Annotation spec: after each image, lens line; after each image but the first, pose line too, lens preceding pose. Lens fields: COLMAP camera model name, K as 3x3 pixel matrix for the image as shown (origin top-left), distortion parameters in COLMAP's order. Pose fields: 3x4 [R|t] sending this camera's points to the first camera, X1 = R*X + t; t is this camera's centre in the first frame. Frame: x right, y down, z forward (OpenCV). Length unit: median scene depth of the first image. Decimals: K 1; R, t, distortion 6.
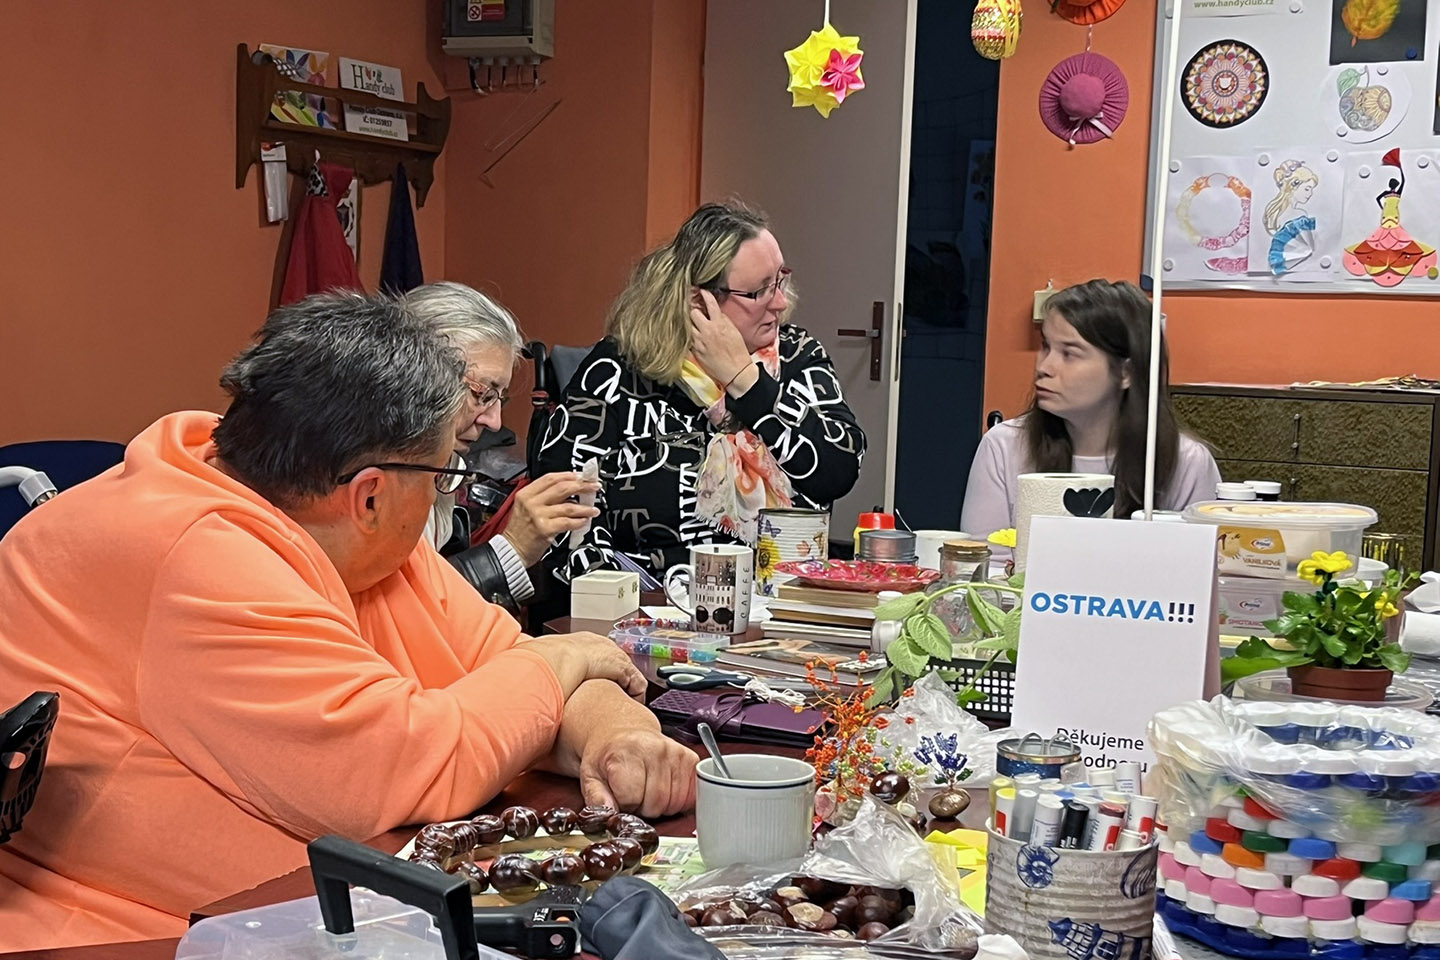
lens RADIAL K [[2078.5, 0, 676.4], [0, 2078.5, 512.2], [0, 0, 1]] dist [0.020146, 0.000000]
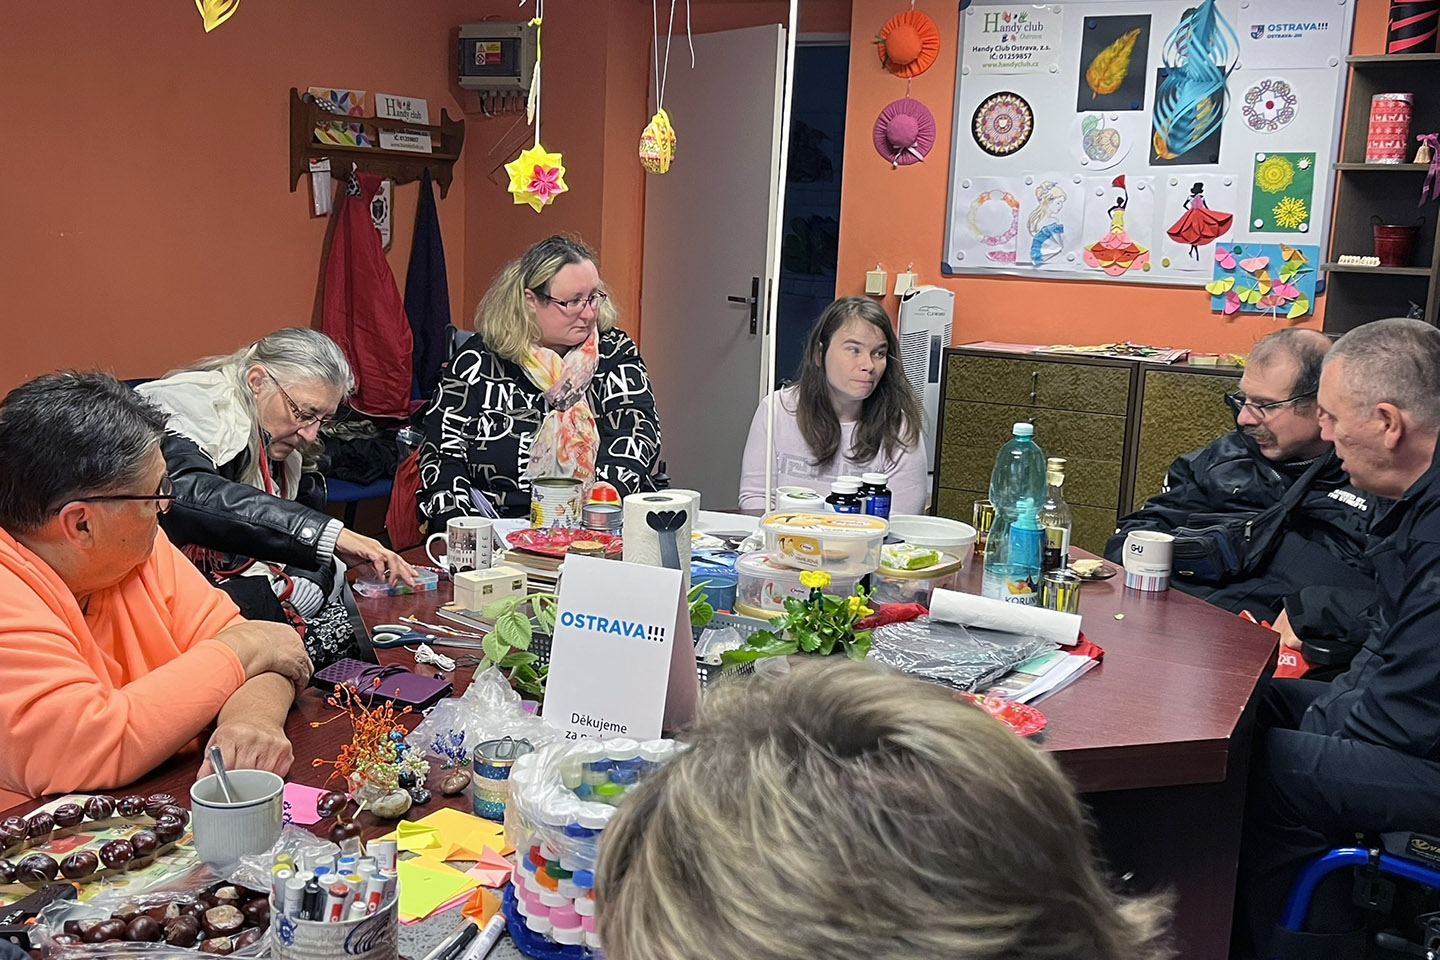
lens RADIAL K [[1465.1, 0, 709.1], [0, 1465.1, 441.5], [0, 0, 1]] dist [0.050903, 0.000000]
pose [[0.999383, 0.015746, -0.031405, 0.109687], [-0.014156, 0.998637, 0.050233, -0.045360], [0.032153, -0.049758, 0.998244, 0.017770]]
